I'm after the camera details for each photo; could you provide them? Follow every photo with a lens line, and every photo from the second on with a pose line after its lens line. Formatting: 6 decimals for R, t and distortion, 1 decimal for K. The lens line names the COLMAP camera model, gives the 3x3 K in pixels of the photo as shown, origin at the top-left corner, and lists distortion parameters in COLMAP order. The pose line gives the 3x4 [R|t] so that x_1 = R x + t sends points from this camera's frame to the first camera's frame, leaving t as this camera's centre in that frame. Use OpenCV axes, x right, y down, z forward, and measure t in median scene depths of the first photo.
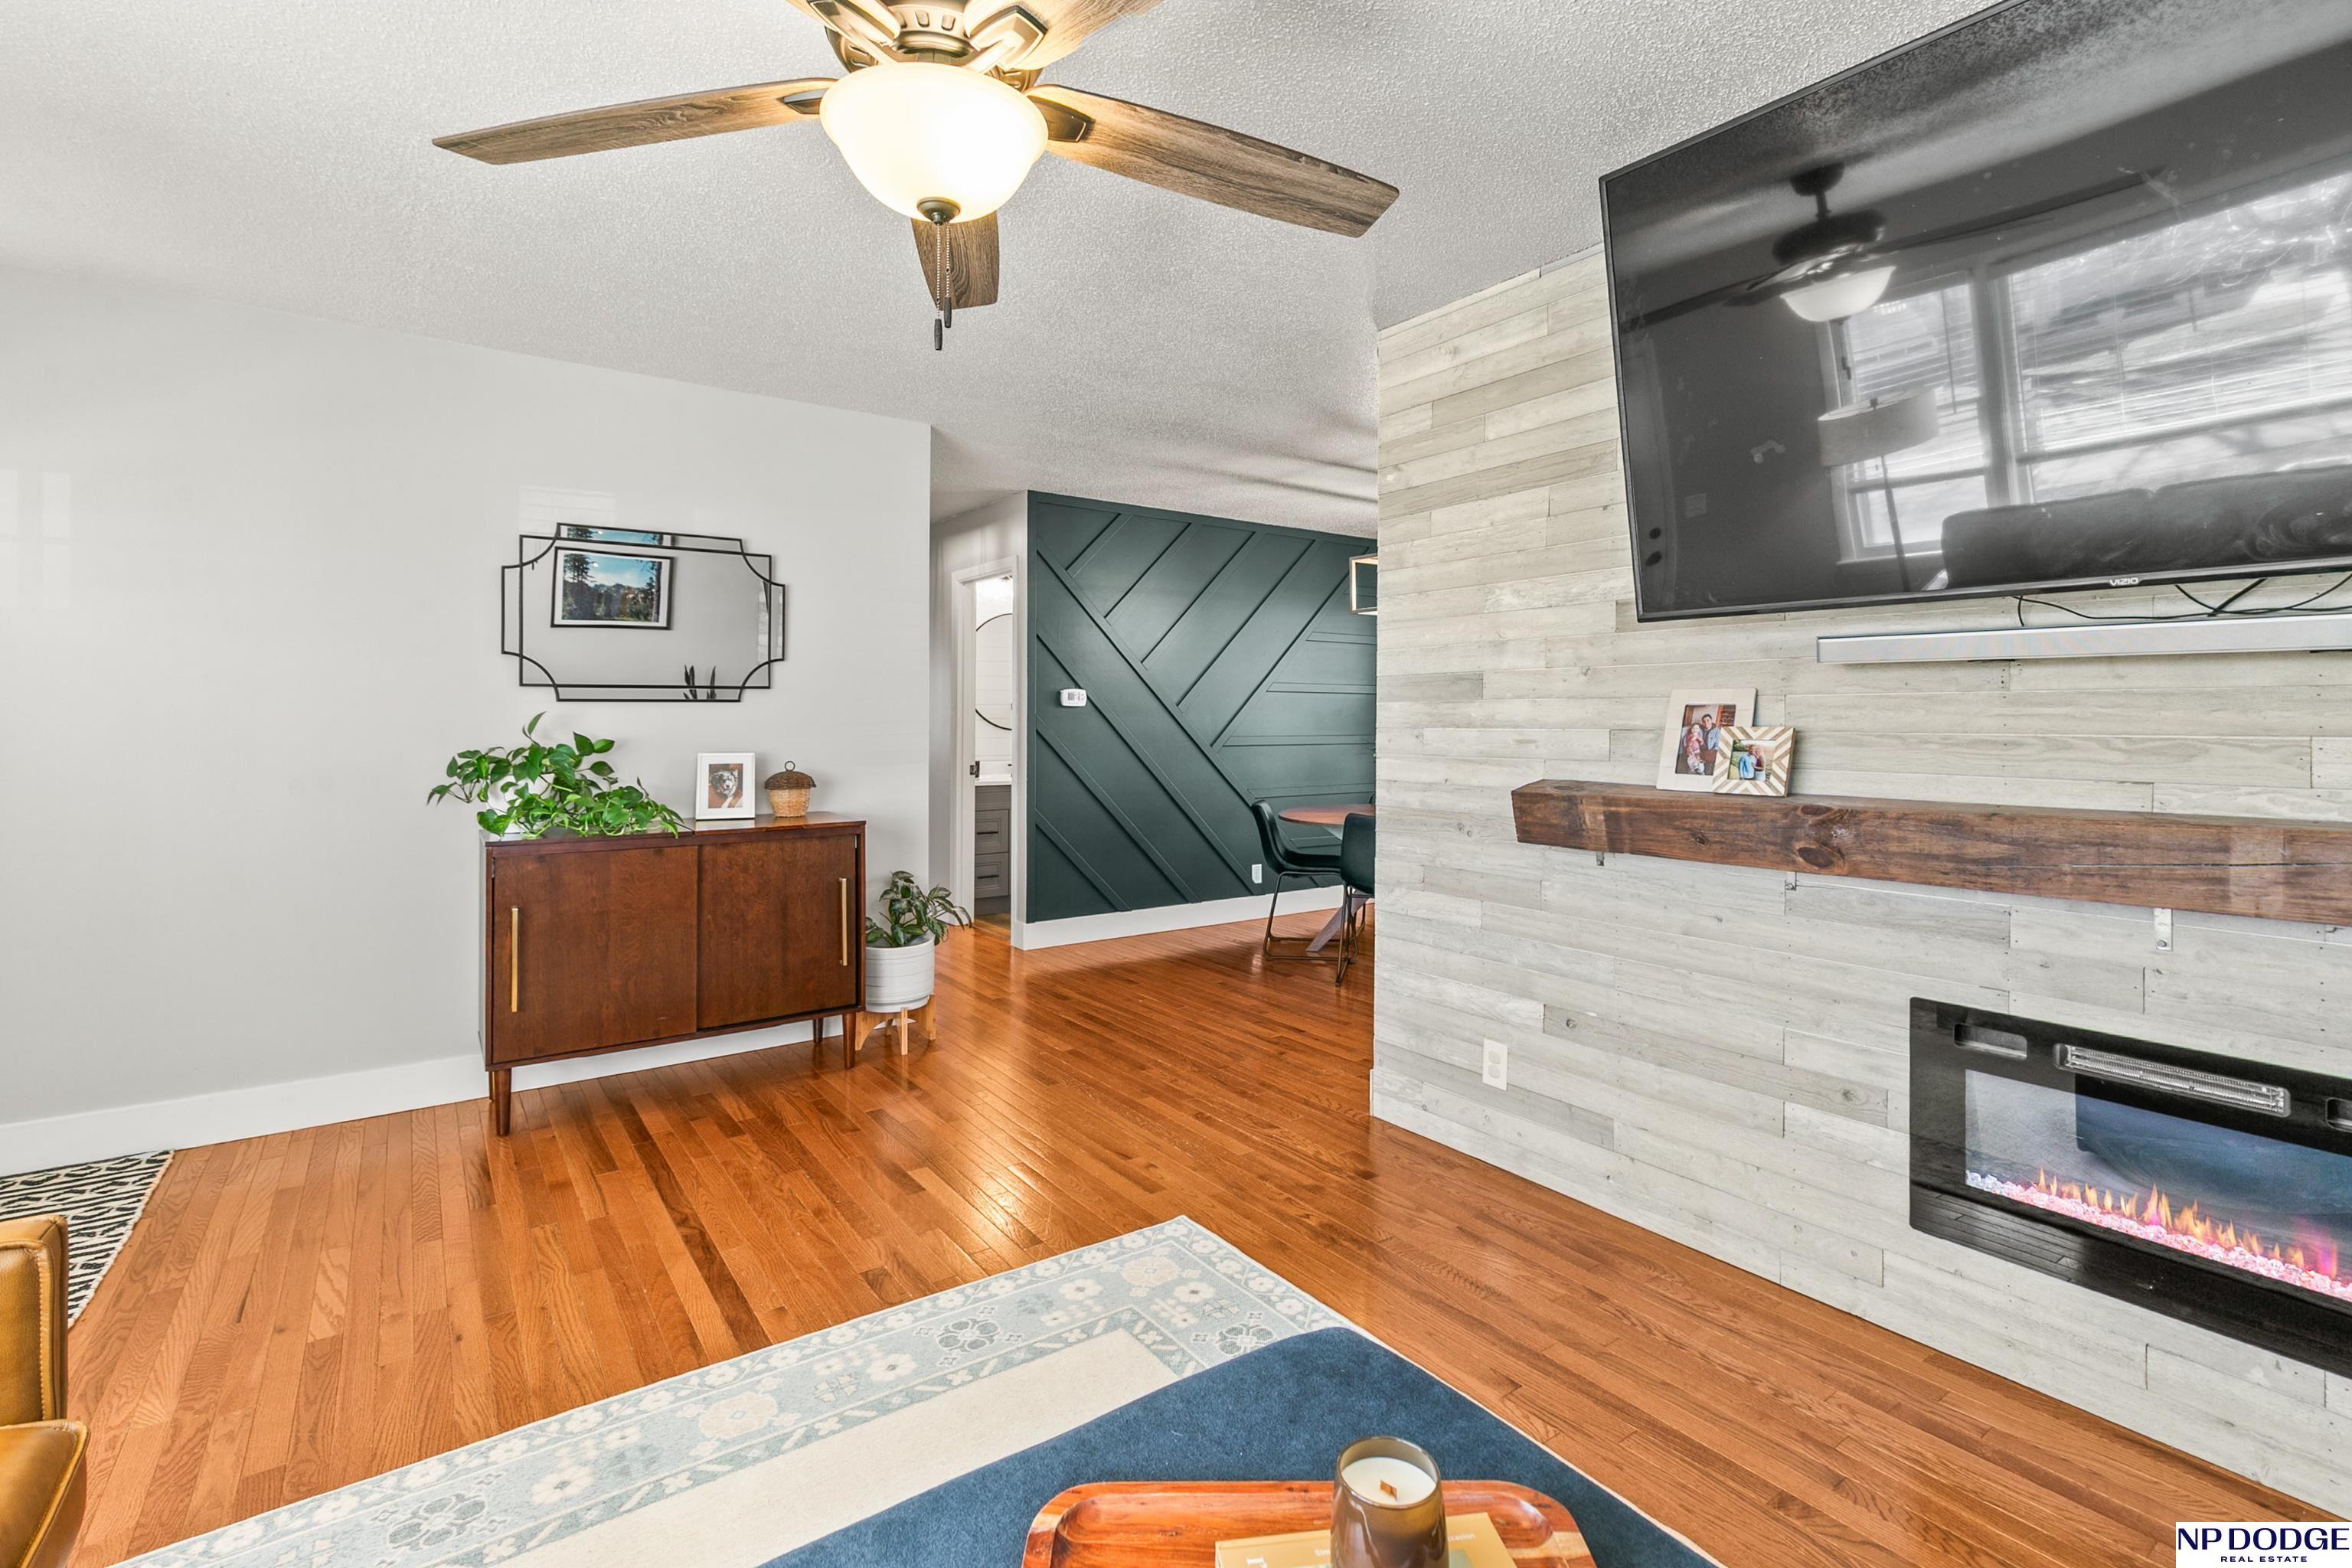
lens RADIAL K [[1066.4, 0, 1206.7], [0, 1066.4, 715.0], [0, 0, 1]] dist [0.003710, -0.002148]
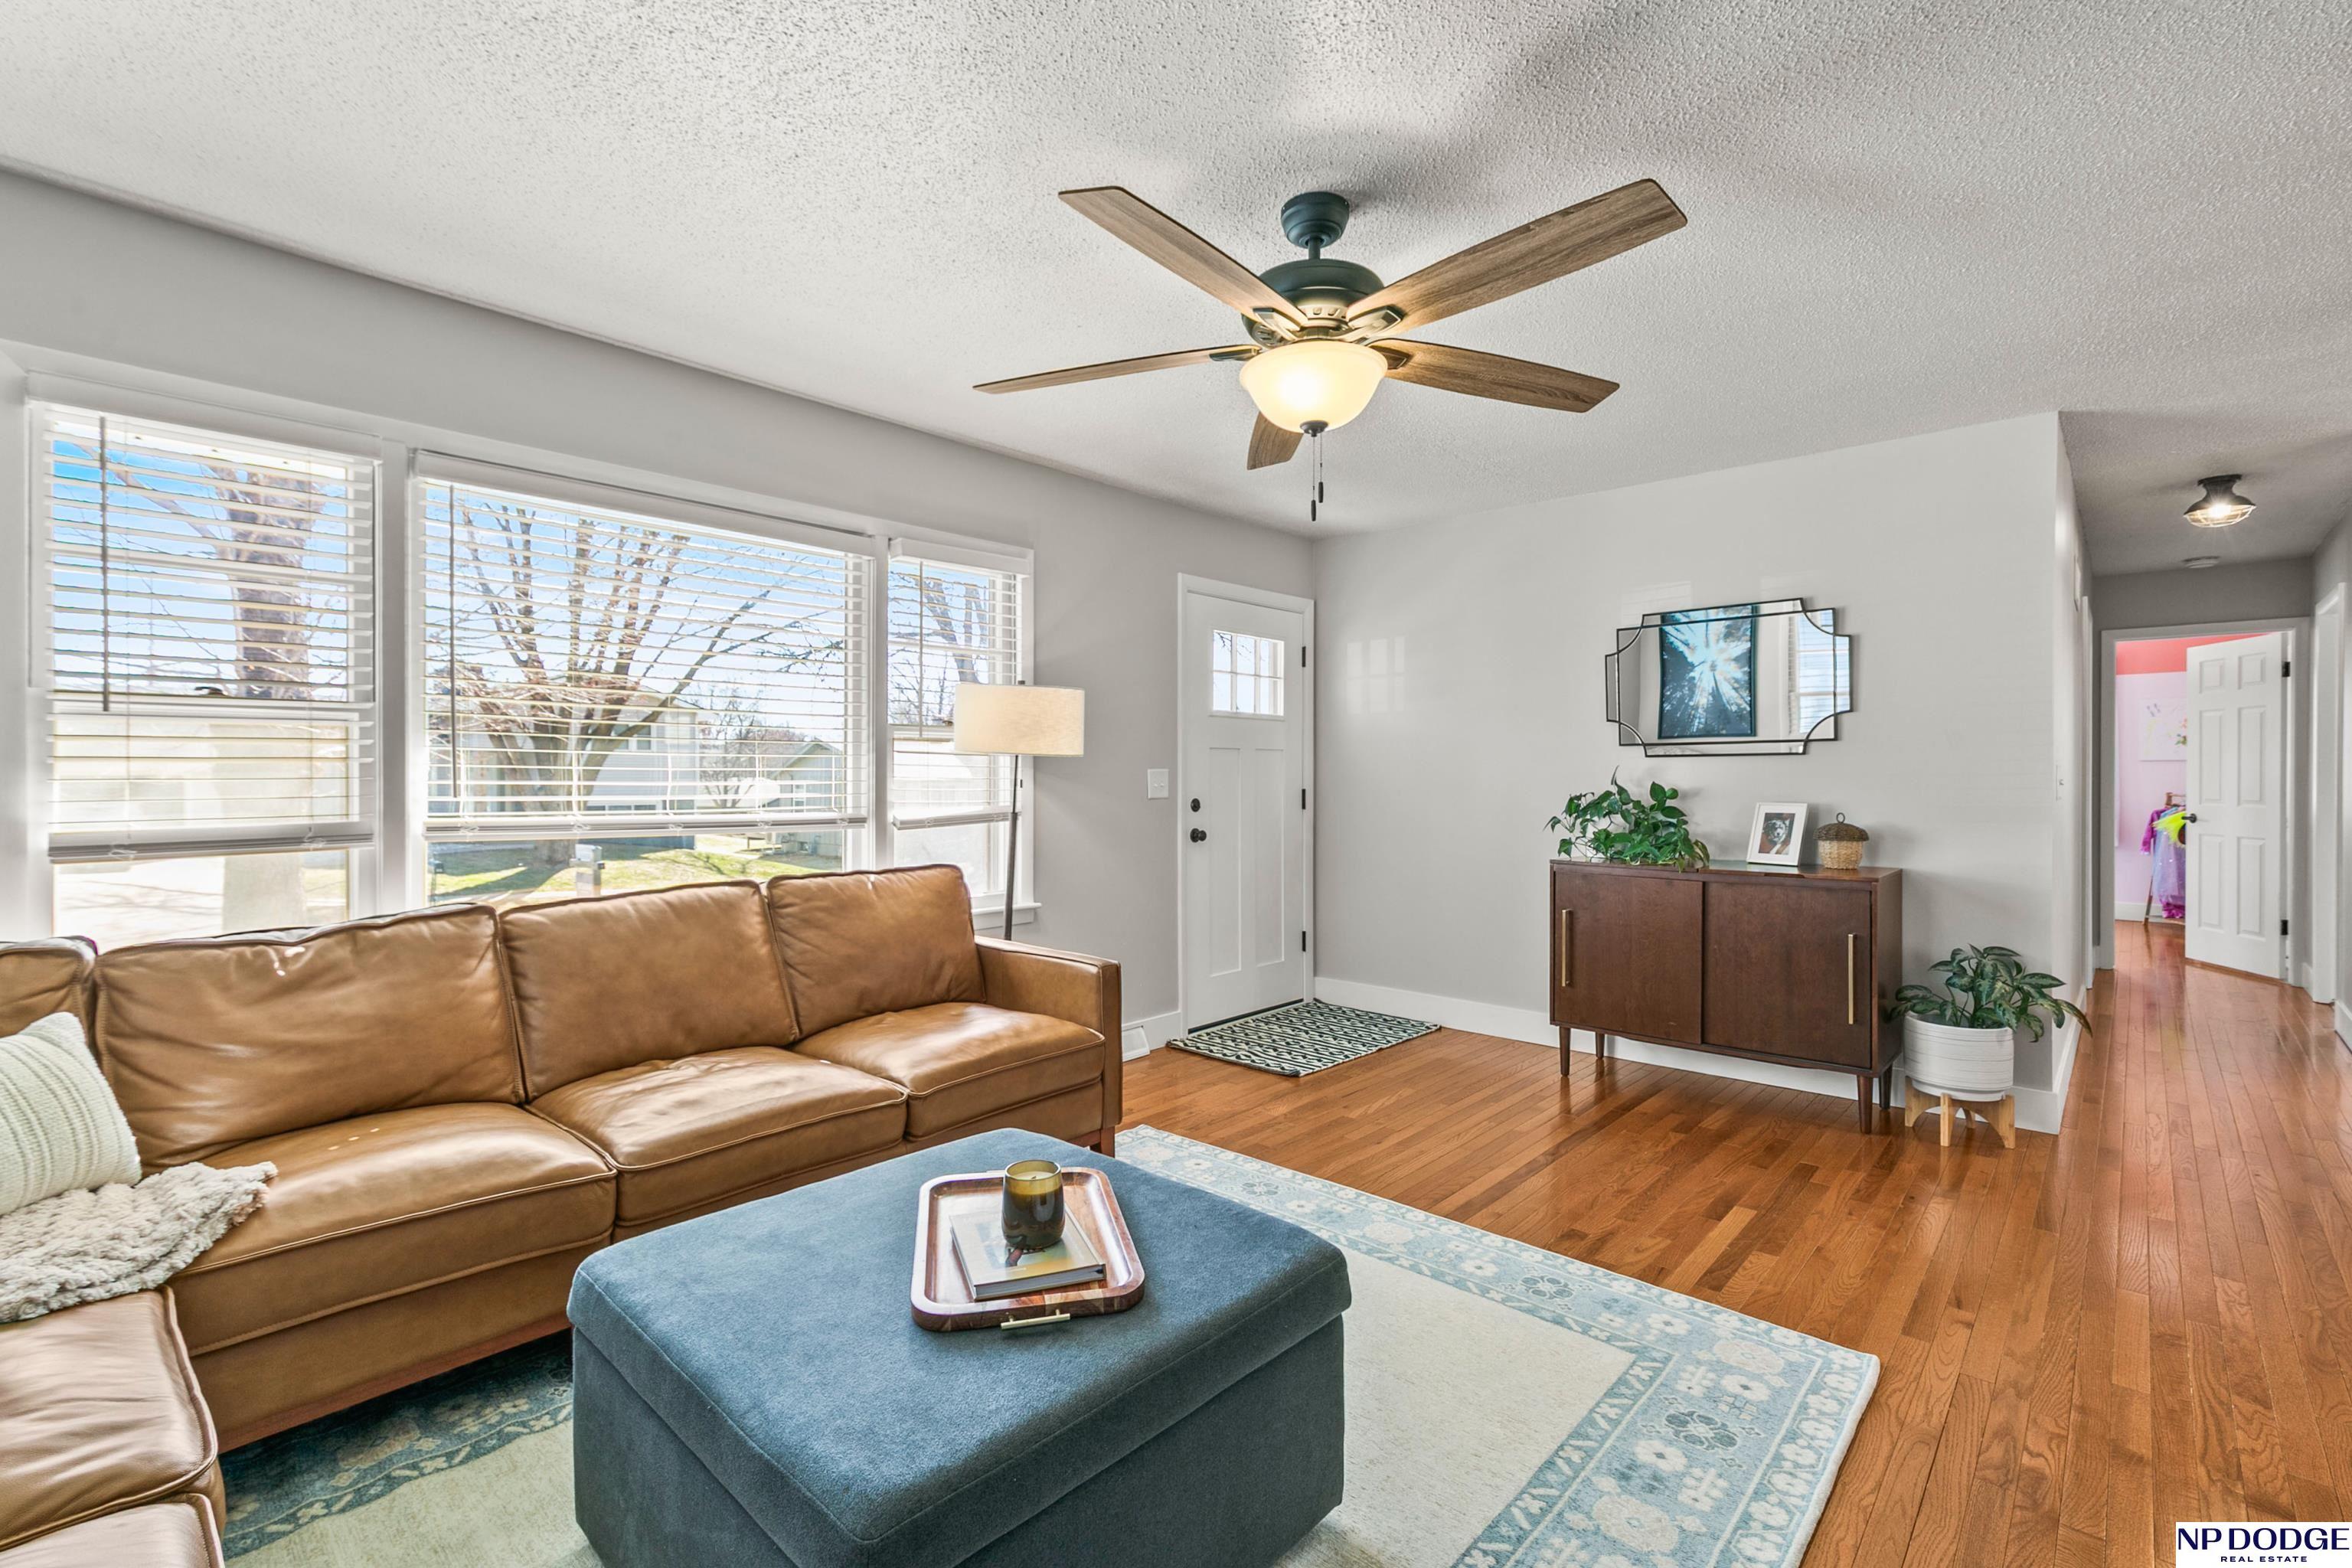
lens RADIAL K [[1066.4, 0, 1178.9], [0, 1066.4, 774.3], [0, 0, 1]] dist [0.003710, -0.002148]
pose [[0.199398, -0.002933, -0.979914, 0.574173], [0.002972, 0.999993, -0.002389, 0.010047], [0.979914, -0.002436, 0.199406, 0.246005]]
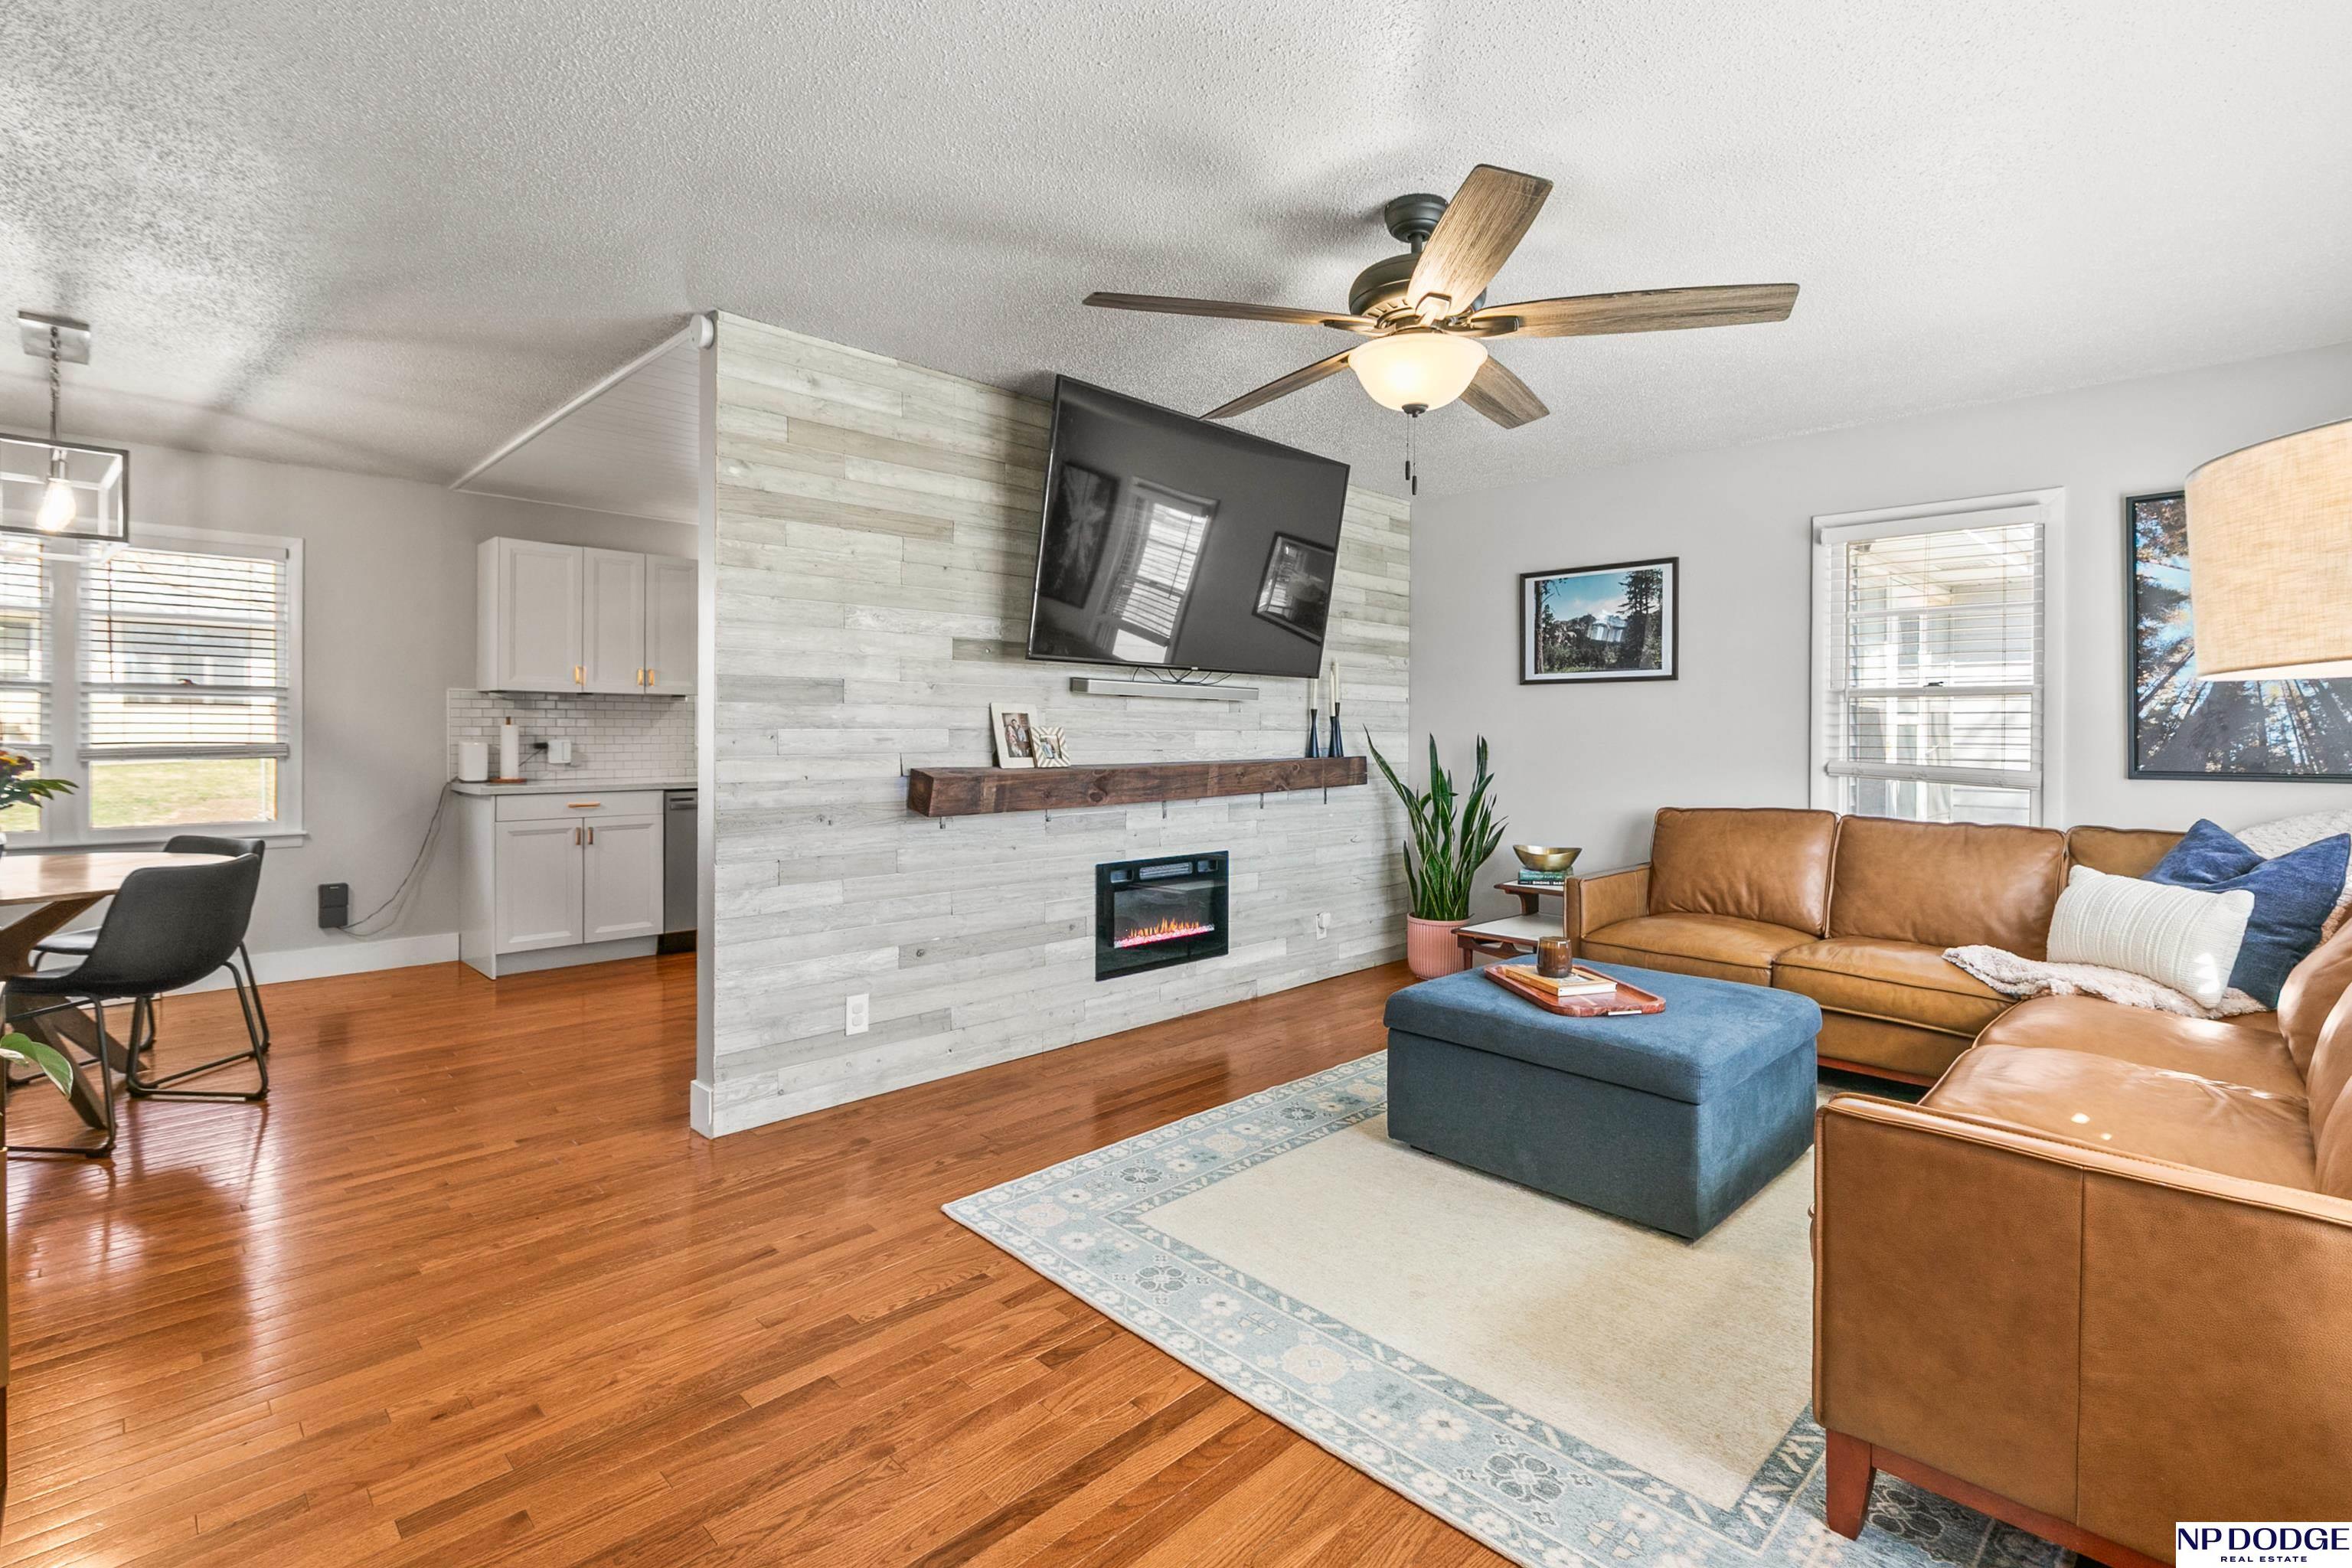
lens RADIAL K [[1066.4, 0, 1173.7], [0, 1066.4, 733.6], [0, 0, 1]] dist [0.003710, -0.002148]
pose [[-0.140343, -0.005338, 0.990089, -0.880416], [-0.008943, 0.999952, 0.004123, 0.009291], [-0.990063, -0.008276, -0.140384, 0.769368]]
